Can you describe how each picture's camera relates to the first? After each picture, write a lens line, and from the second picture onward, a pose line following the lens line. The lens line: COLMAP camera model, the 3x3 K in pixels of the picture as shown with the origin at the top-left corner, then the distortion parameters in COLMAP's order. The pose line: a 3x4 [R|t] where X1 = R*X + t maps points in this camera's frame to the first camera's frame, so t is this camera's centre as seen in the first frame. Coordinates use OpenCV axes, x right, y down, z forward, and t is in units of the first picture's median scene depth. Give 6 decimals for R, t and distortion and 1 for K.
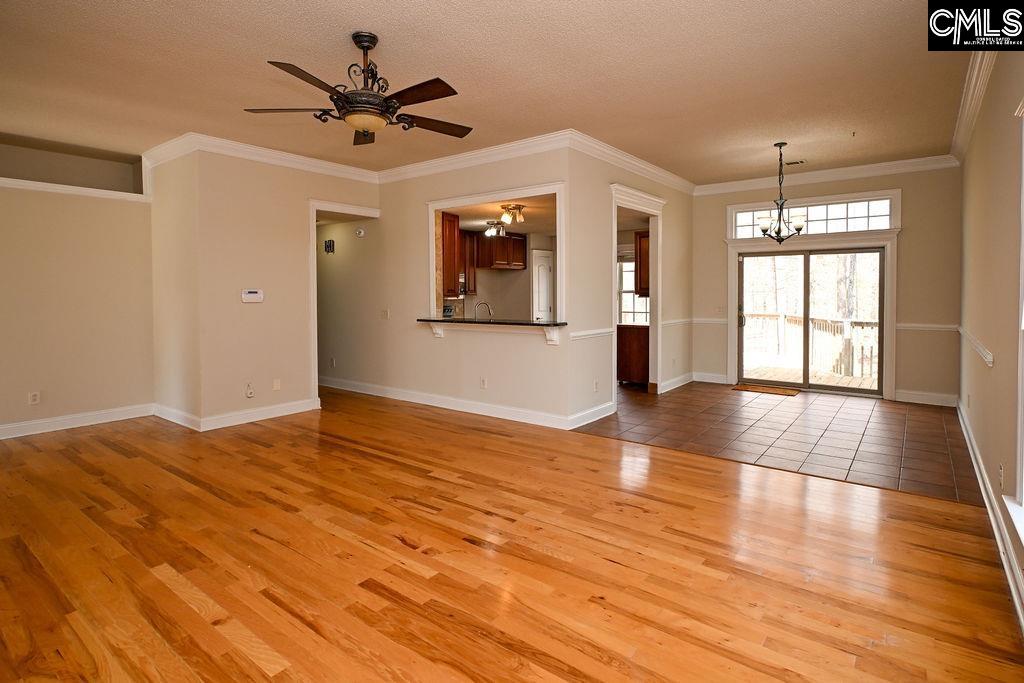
lens RADIAL K [[528.0, 0, 471.5], [0, 528.0, 301.0], [0, 0, 1]] dist [0.002018, 0.000091]
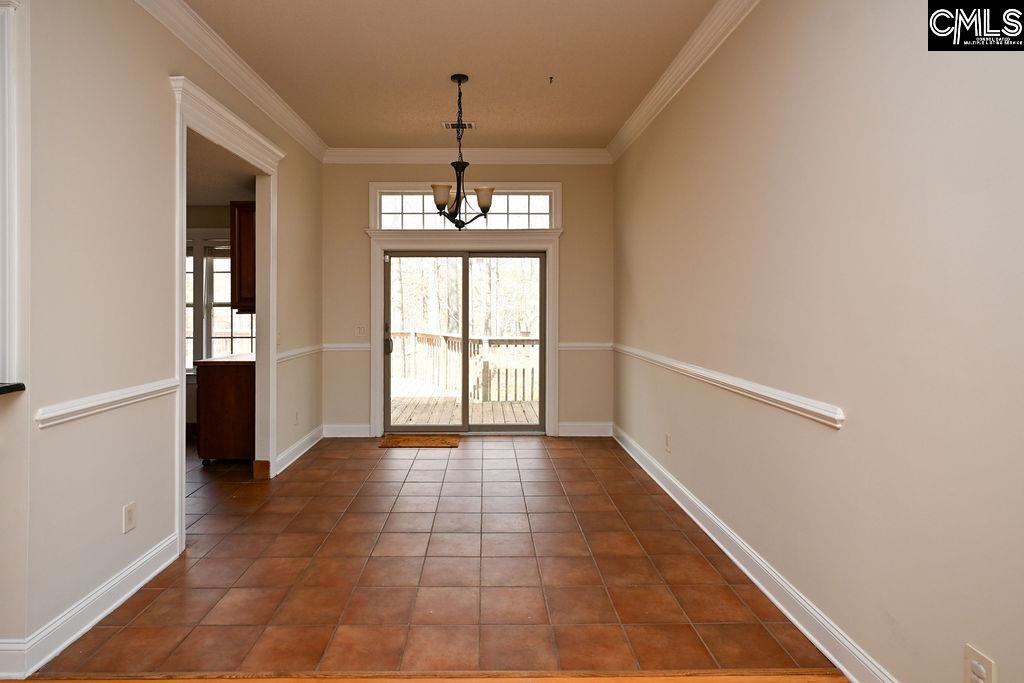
lens RADIAL K [[528.0, 0, 471.5], [0, 528.0, 301.0], [0, 0, 1]] dist [0.002018, 0.000091]
pose [[0.760936, 0.008038, 0.648777, 0.140524], [0.010947, 0.999622, -0.025225, -0.003837], [-0.648734, 0.026296, 0.760561, 0.402973]]
